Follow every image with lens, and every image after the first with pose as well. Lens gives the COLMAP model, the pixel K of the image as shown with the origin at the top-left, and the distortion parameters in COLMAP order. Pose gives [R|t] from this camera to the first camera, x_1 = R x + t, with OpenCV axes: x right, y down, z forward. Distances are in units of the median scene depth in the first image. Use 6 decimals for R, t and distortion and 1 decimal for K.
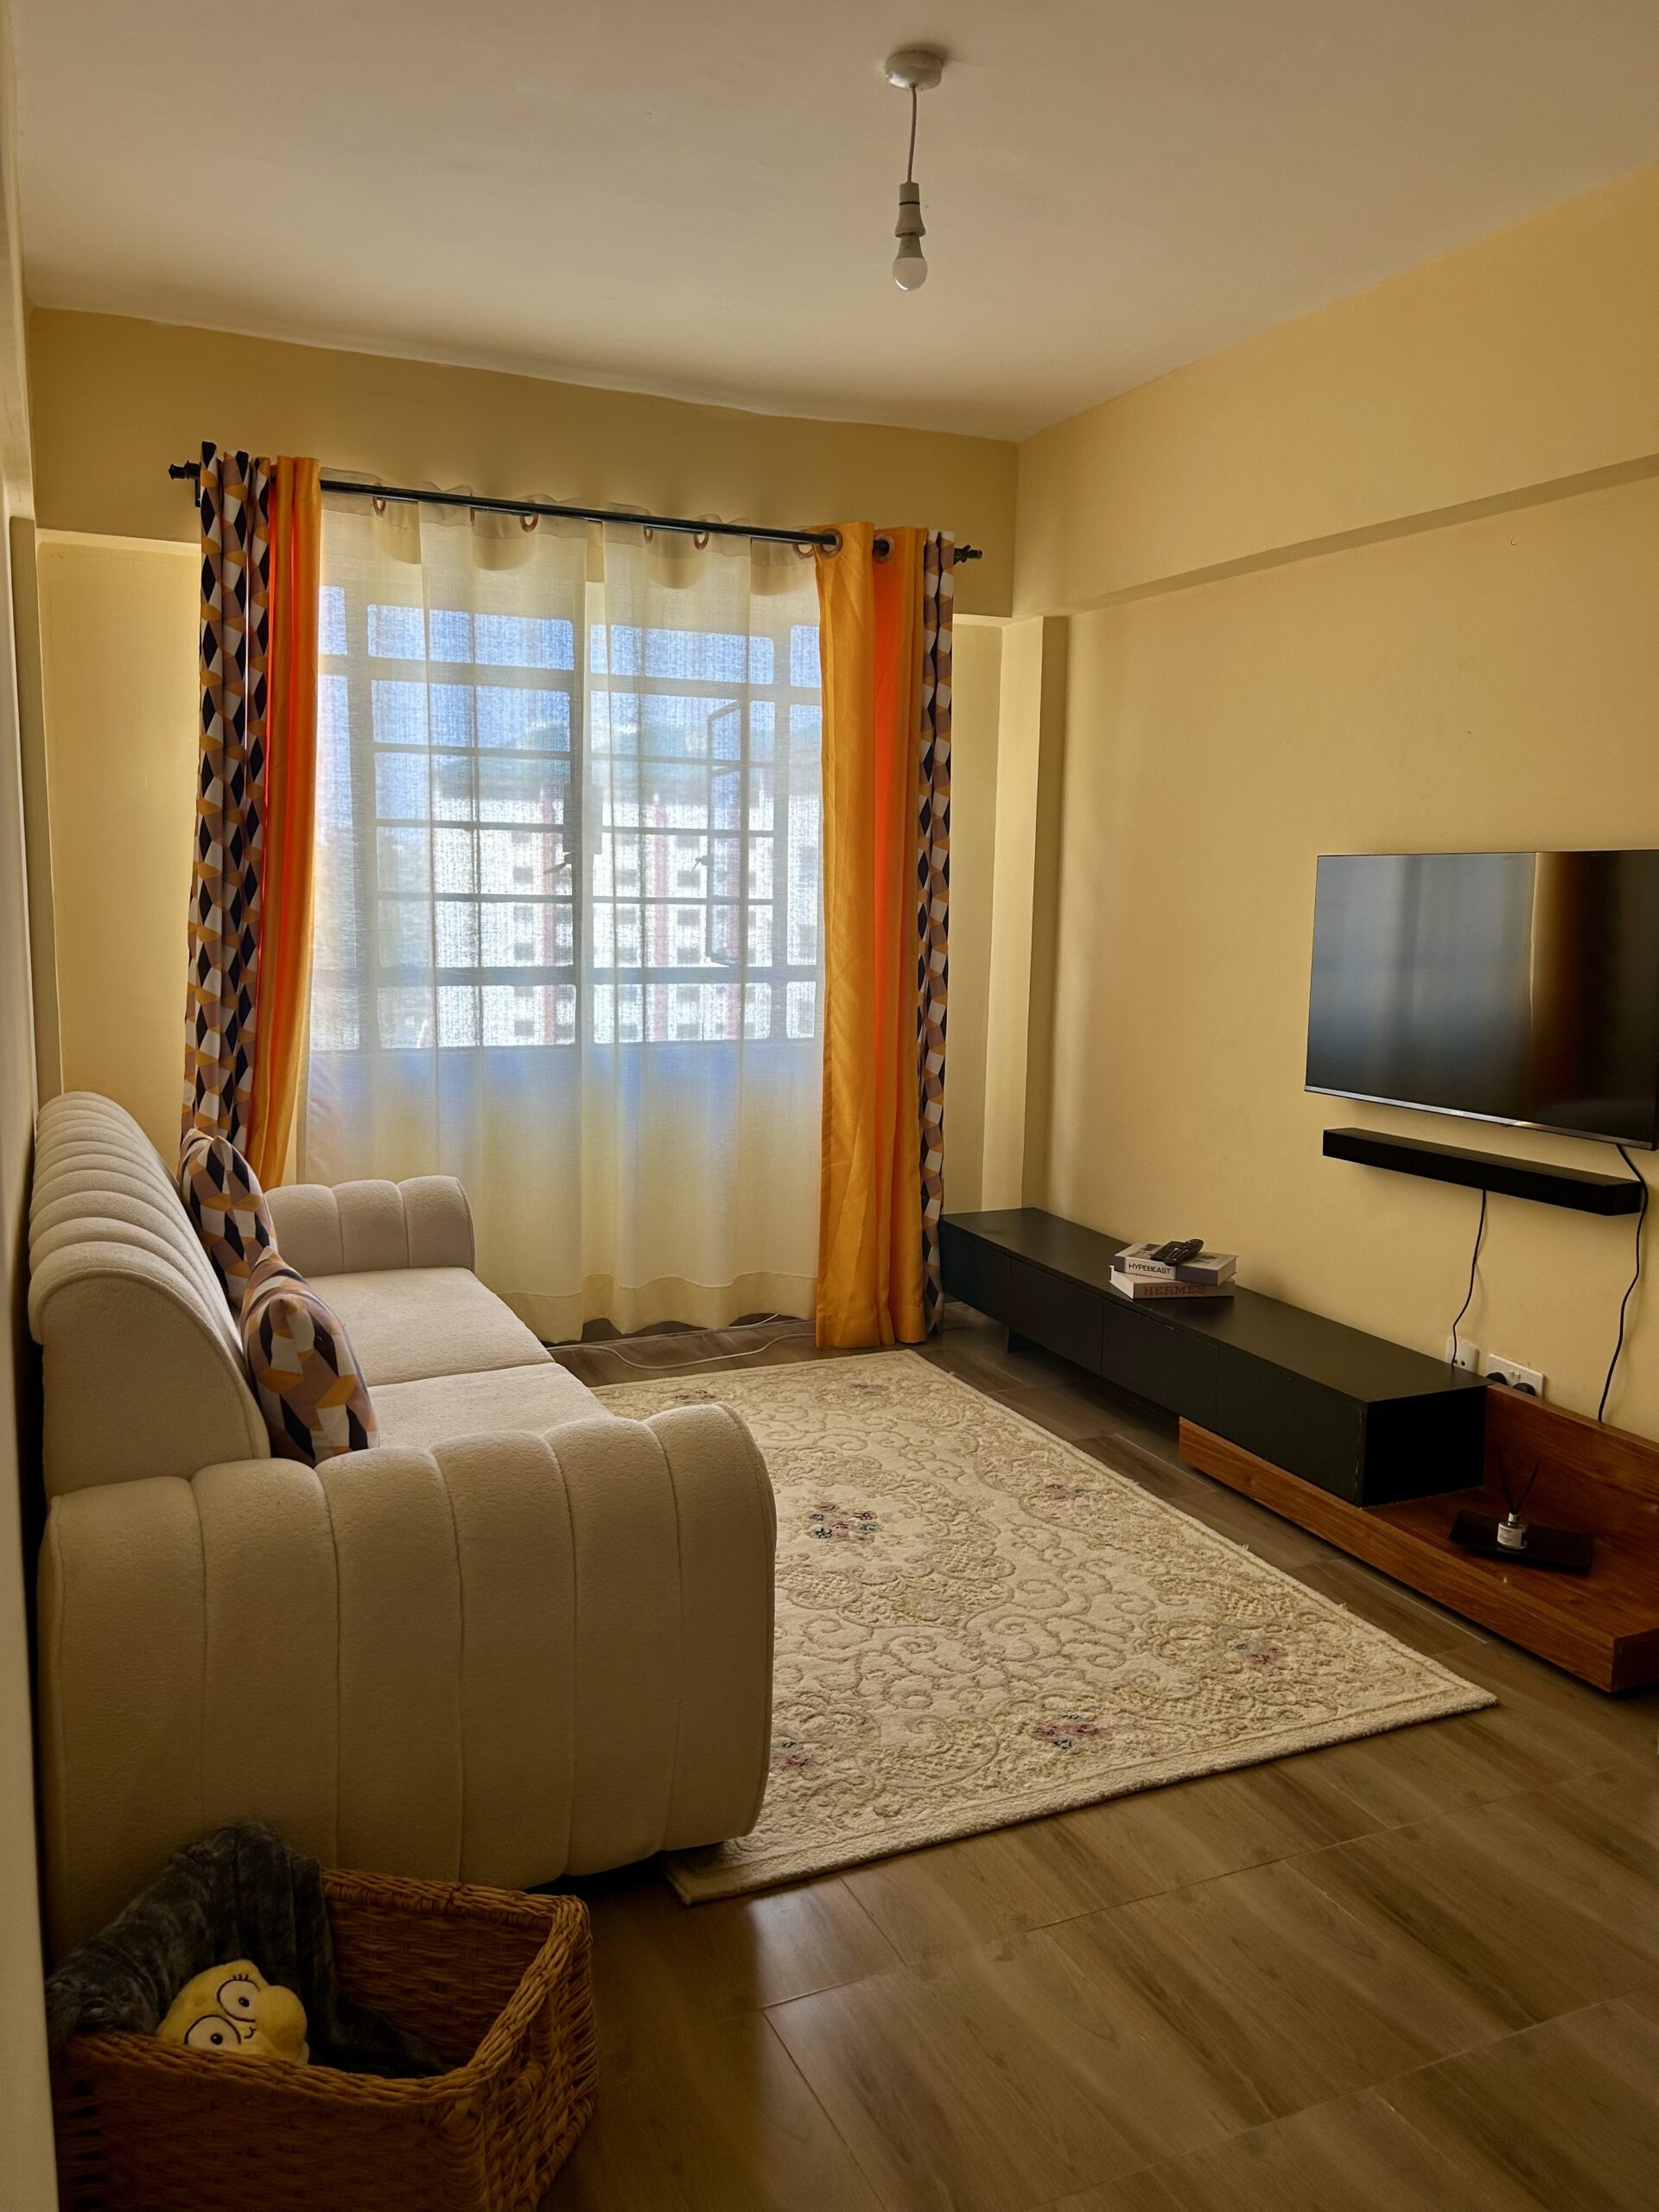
lens RADIAL K [[1607.3, 0, 829.5], [0, 1607.3, 1106.0], [0, 0, 1]] dist [0.144566, -0.289367]
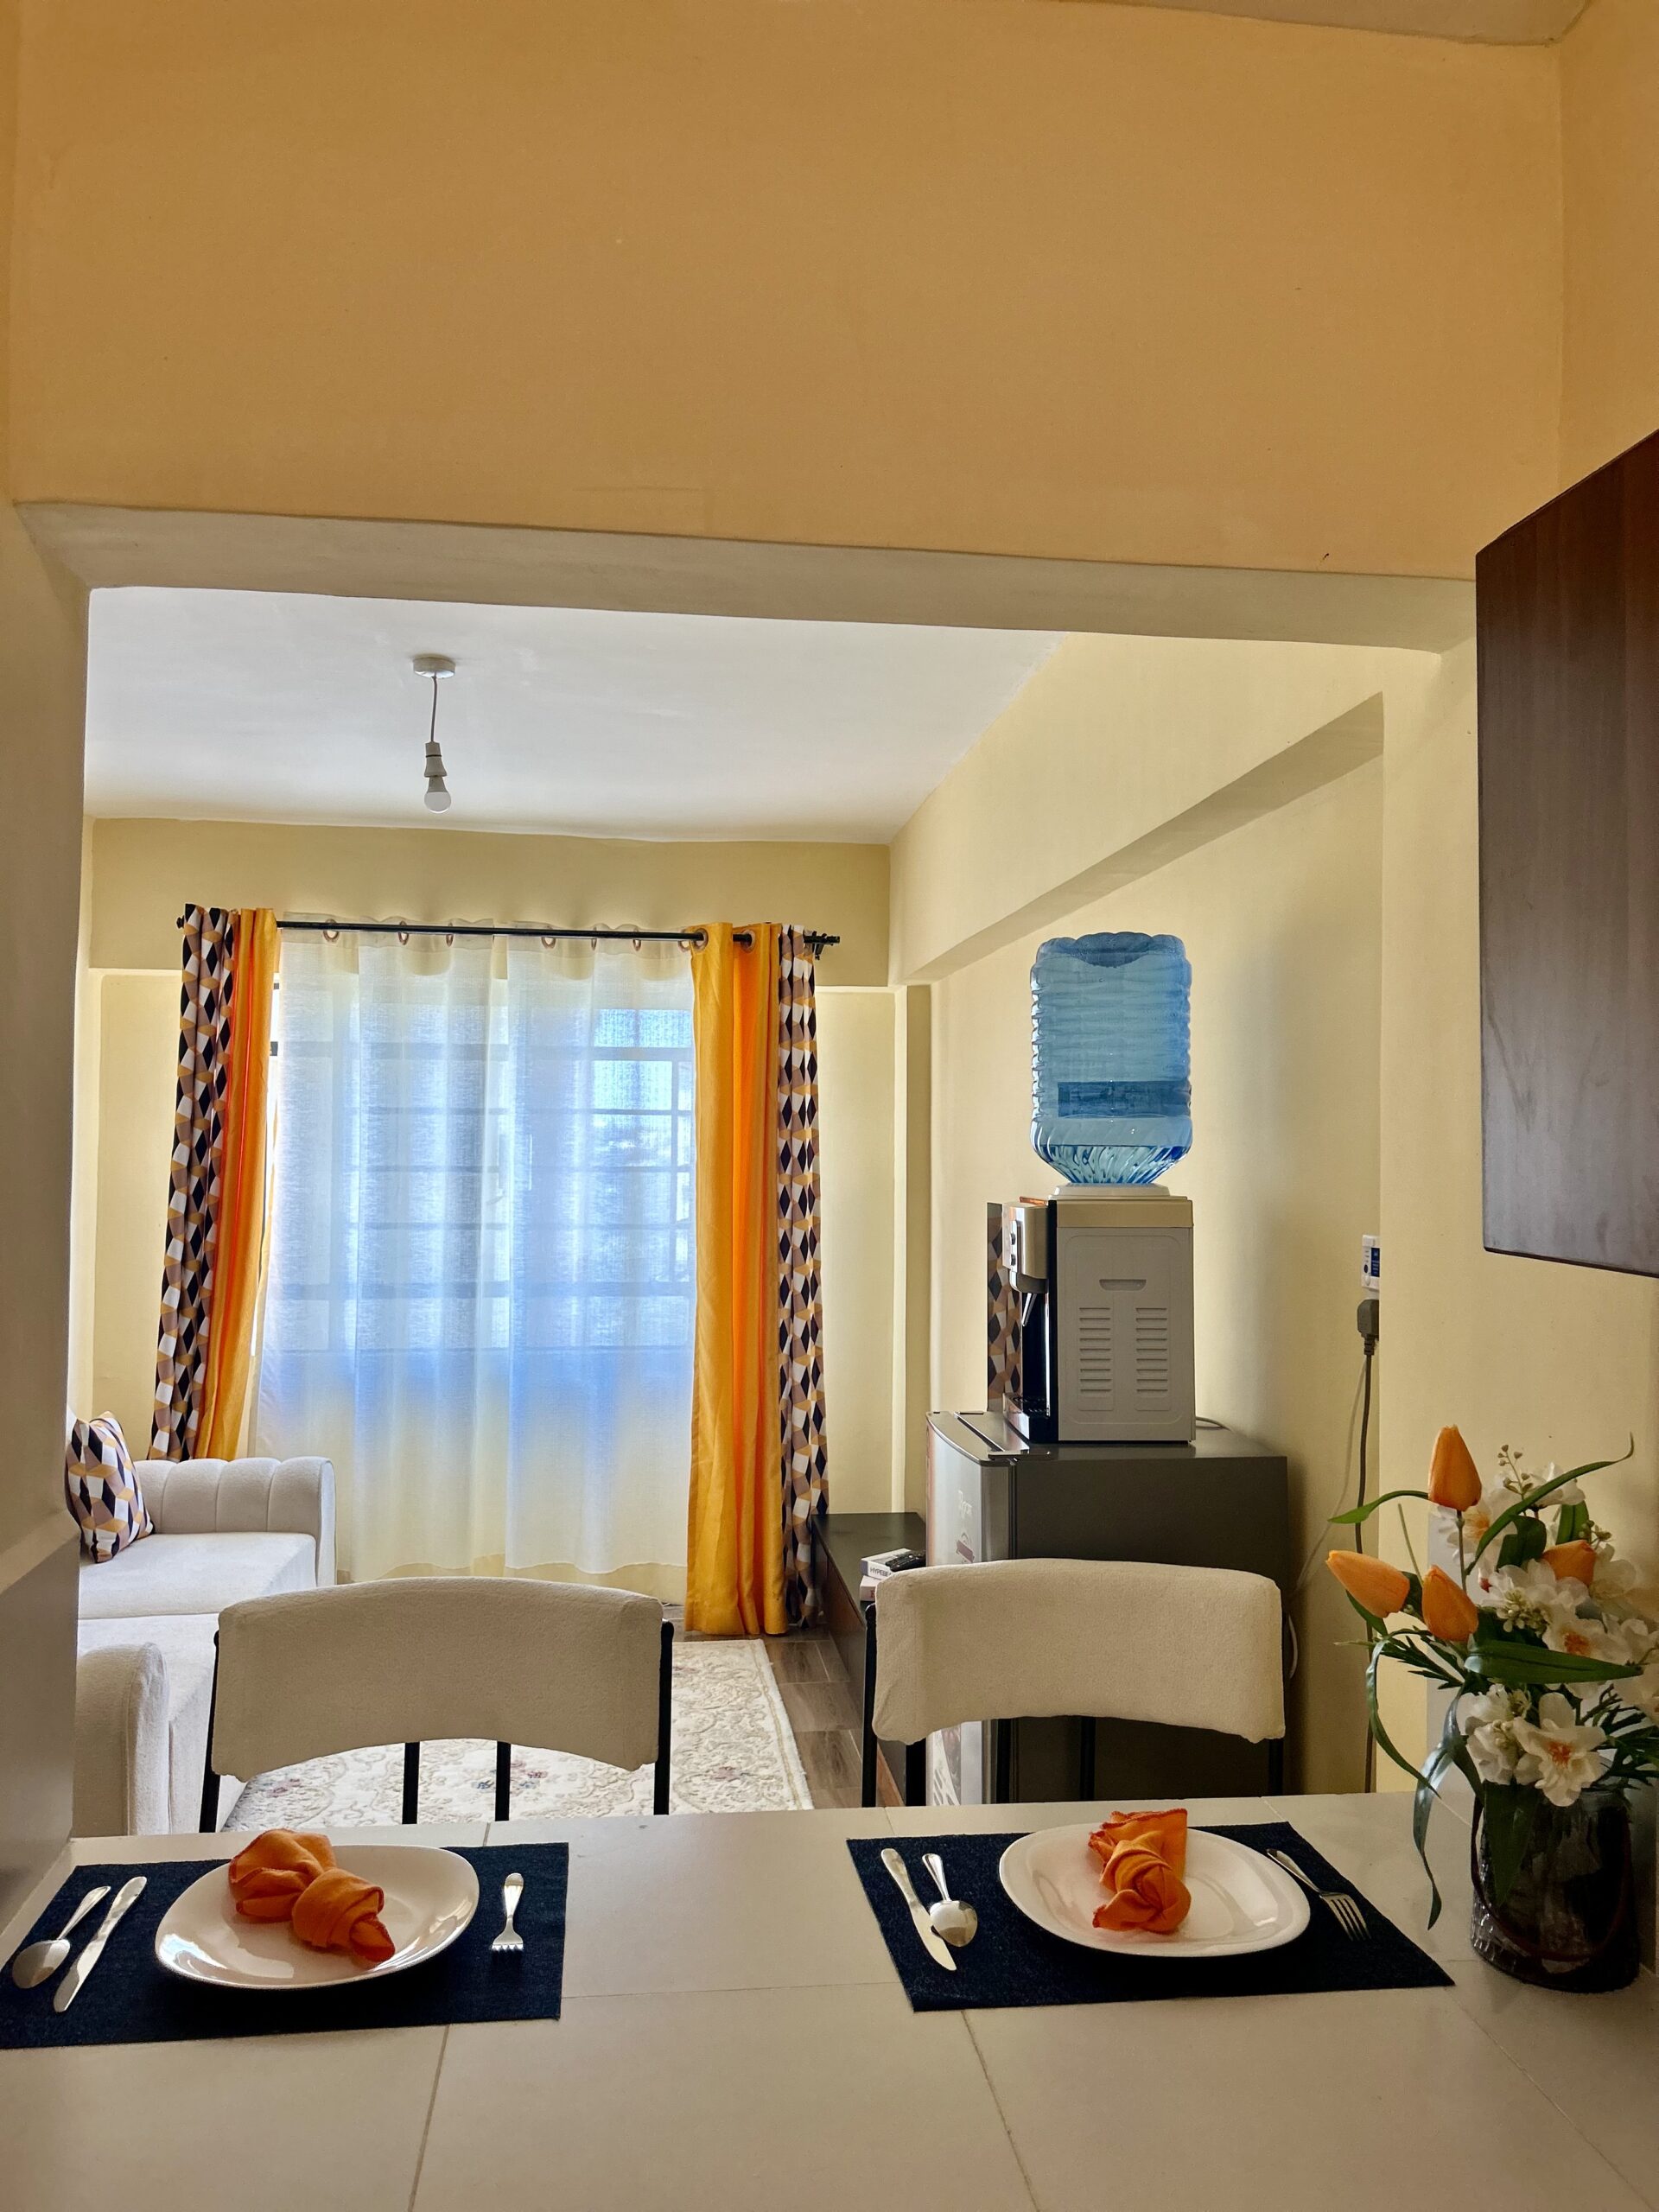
lens RADIAL K [[1607.3, 0, 829.5], [0, 1607.3, 1106.0], [0, 0, 1]] dist [0.144566, -0.289367]
pose [[0.958787, -0.014190, -0.283772, 0.457108], [-0.036152, 0.984542, -0.171380, -0.019421], [0.281817, 0.174575, 0.943452, -0.097301]]
